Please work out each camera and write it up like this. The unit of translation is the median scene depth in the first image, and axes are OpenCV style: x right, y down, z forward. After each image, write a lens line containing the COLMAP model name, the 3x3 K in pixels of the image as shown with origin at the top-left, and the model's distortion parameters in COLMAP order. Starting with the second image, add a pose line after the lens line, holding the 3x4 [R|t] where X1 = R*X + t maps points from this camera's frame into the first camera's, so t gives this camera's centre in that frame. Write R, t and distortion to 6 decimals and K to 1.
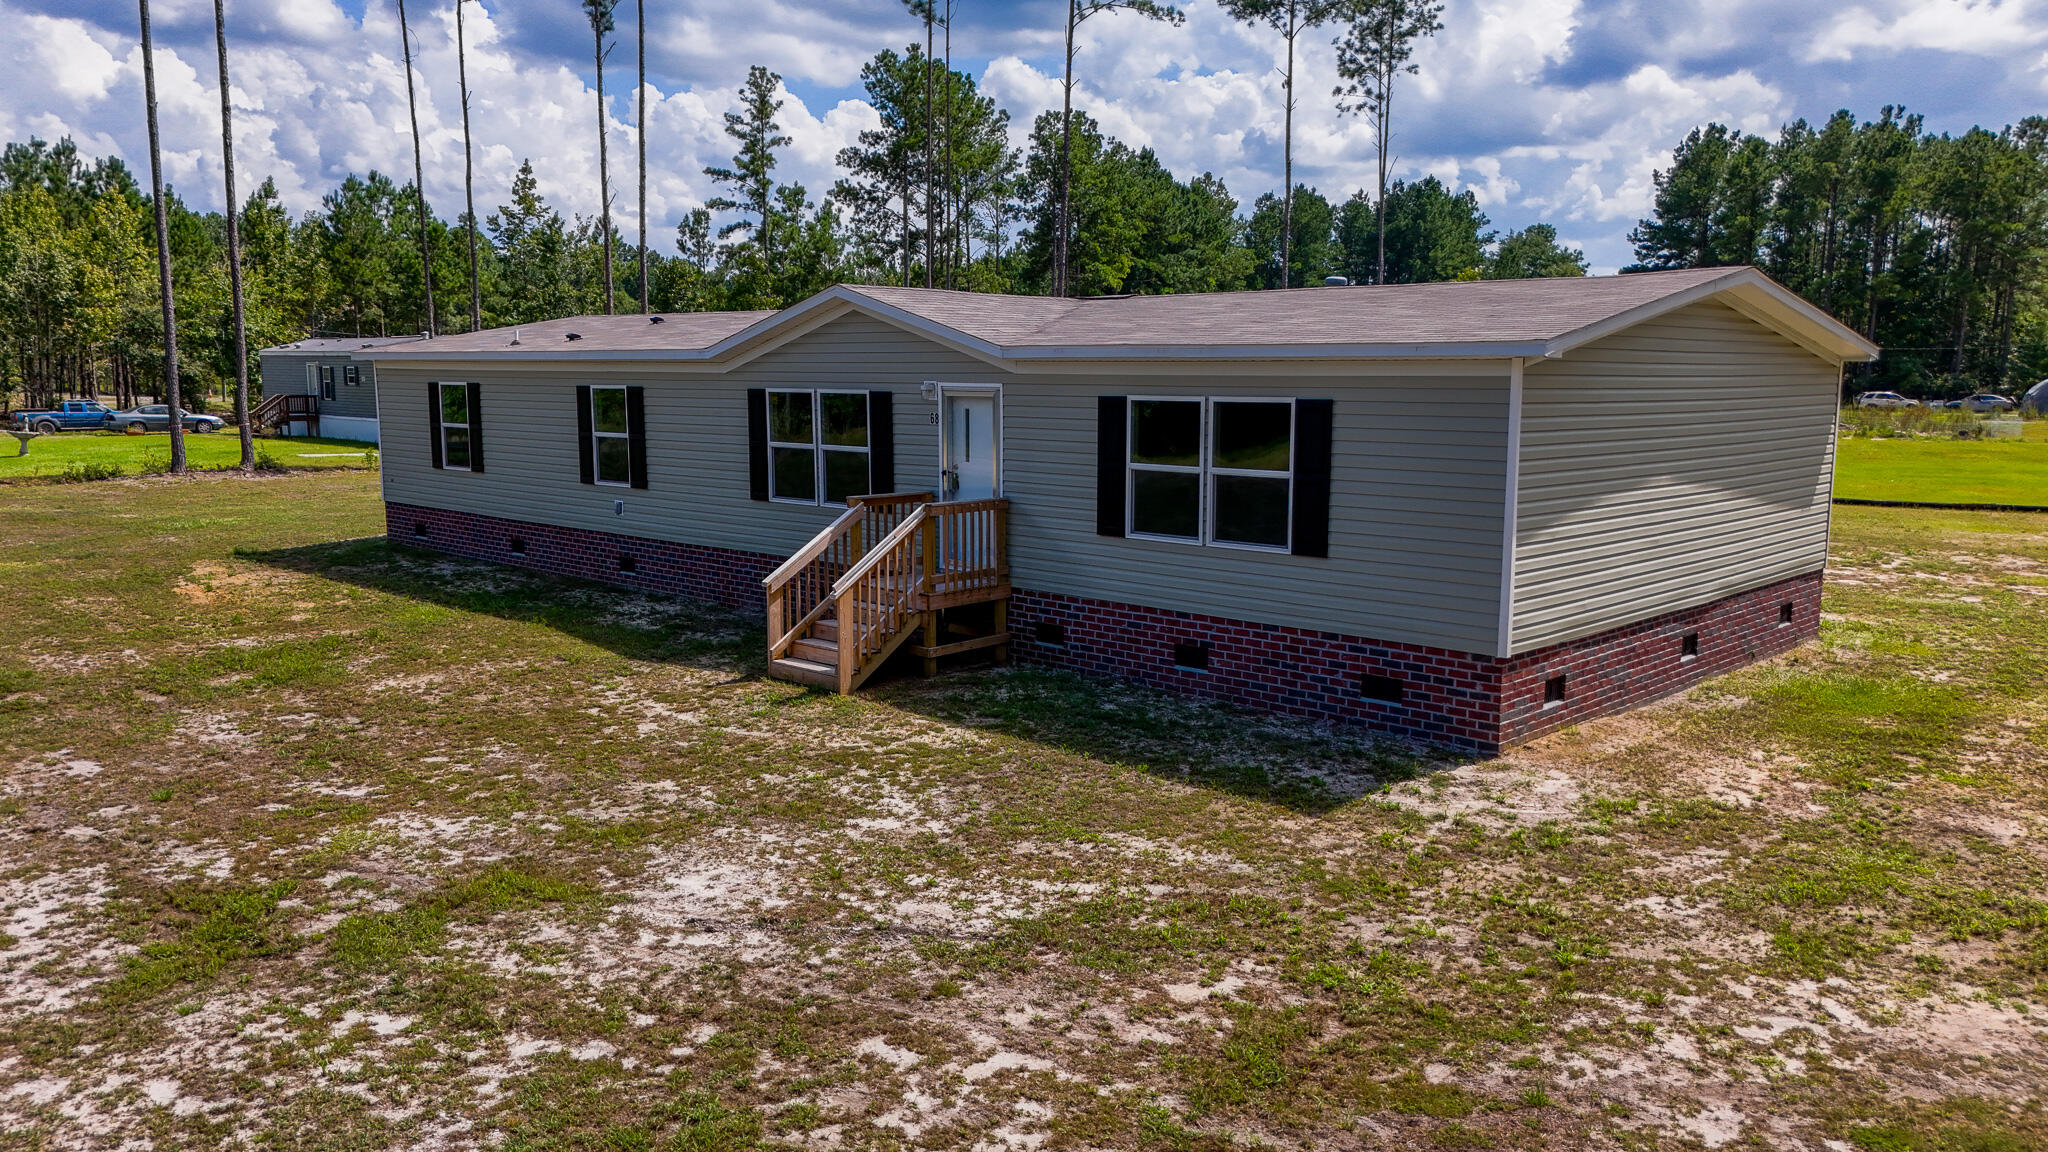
lens RADIAL K [[1545.0, 0, 1031.0], [0, 1545.0, 586.7], [0, 0, 1]] dist [0.046664, -0.009277]
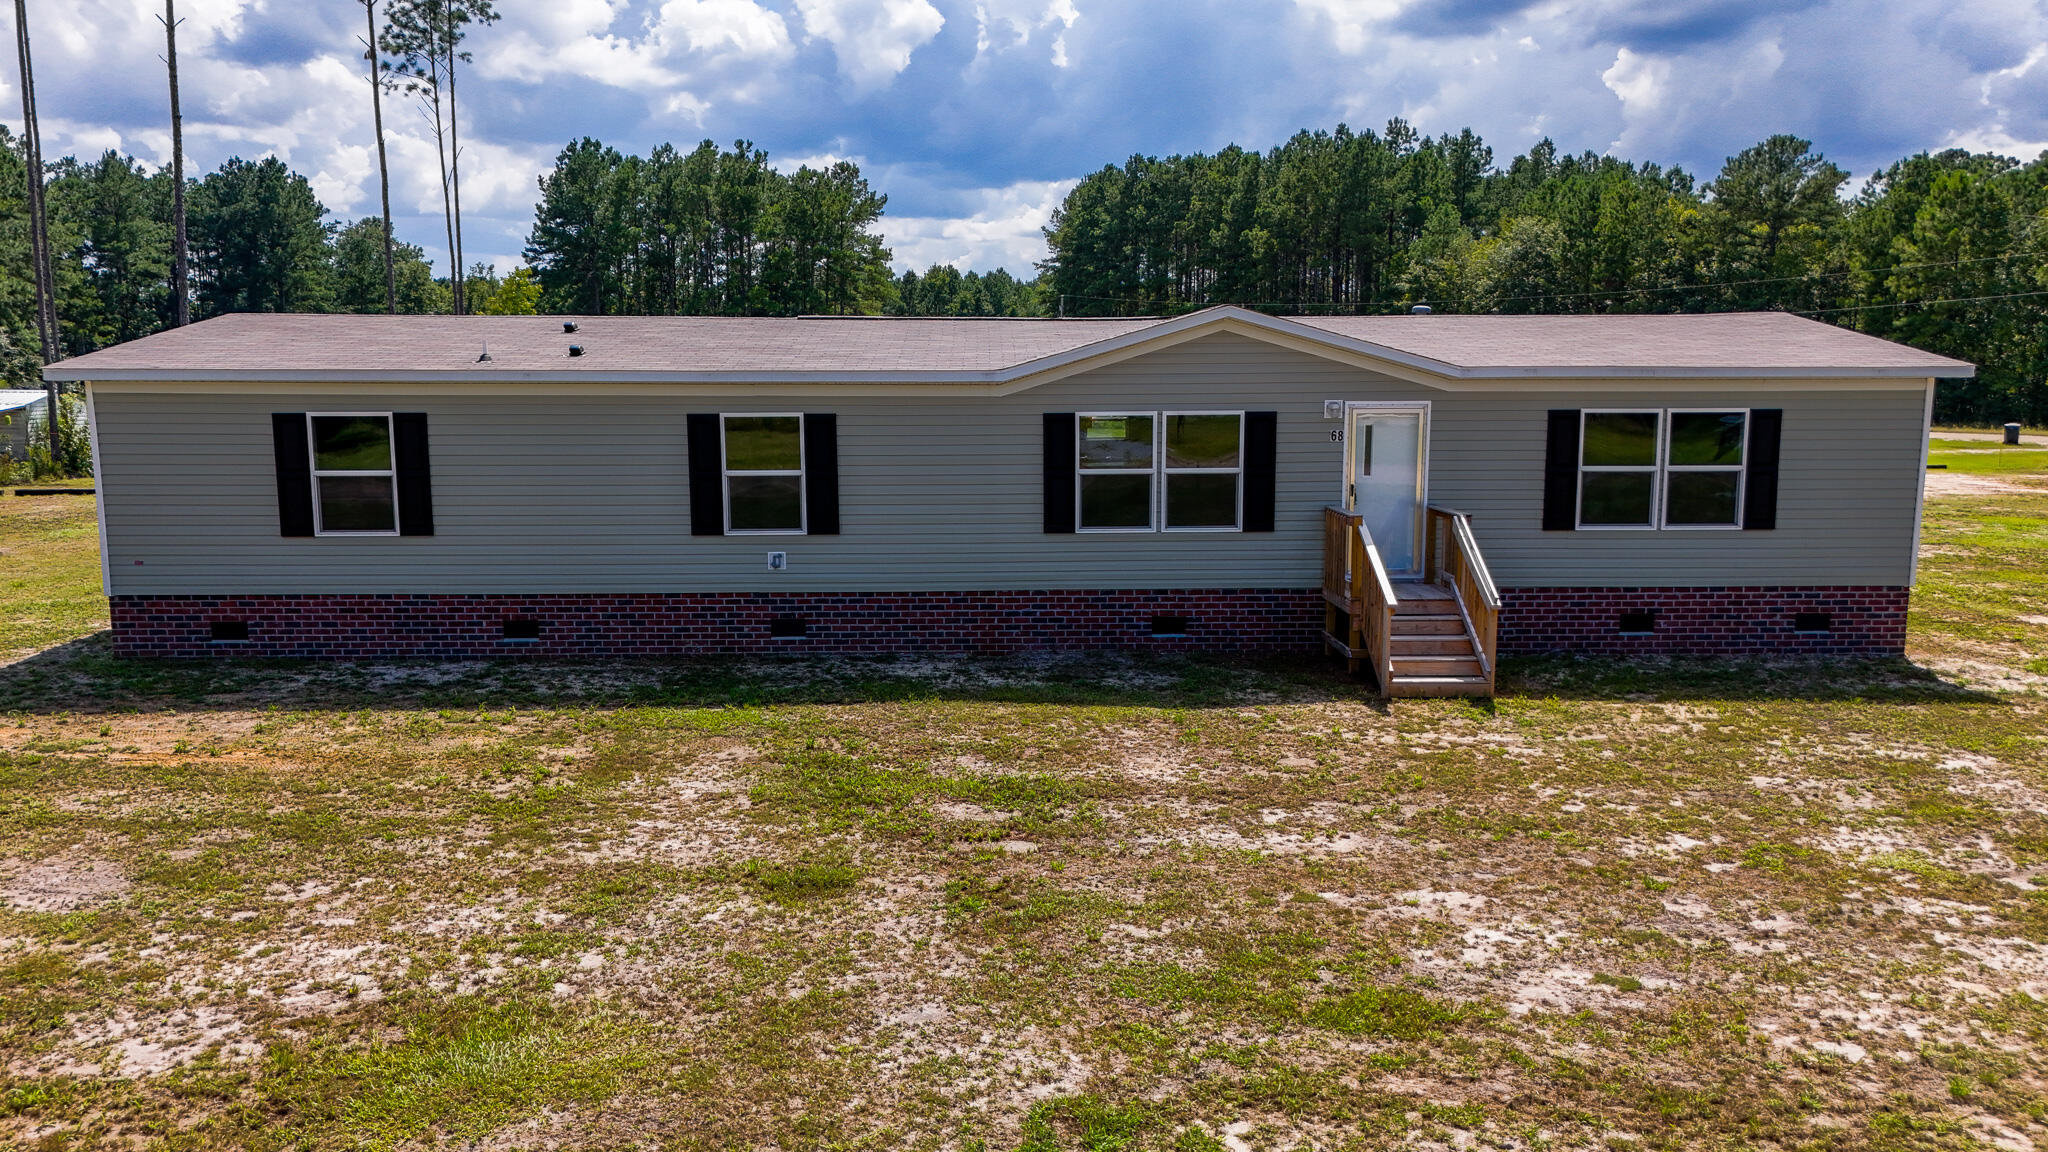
lens RADIAL K [[1545.0, 0, 1031.0], [0, 1545.0, 586.7], [0, 0, 1]] dist [0.046664, -0.009277]
pose [[0.702037, -0.105845, 0.704230, -0.972844], [0.104123, 0.993522, 0.045526, -0.078725], [-0.704487, 0.041365, 0.708510, 0.417870]]
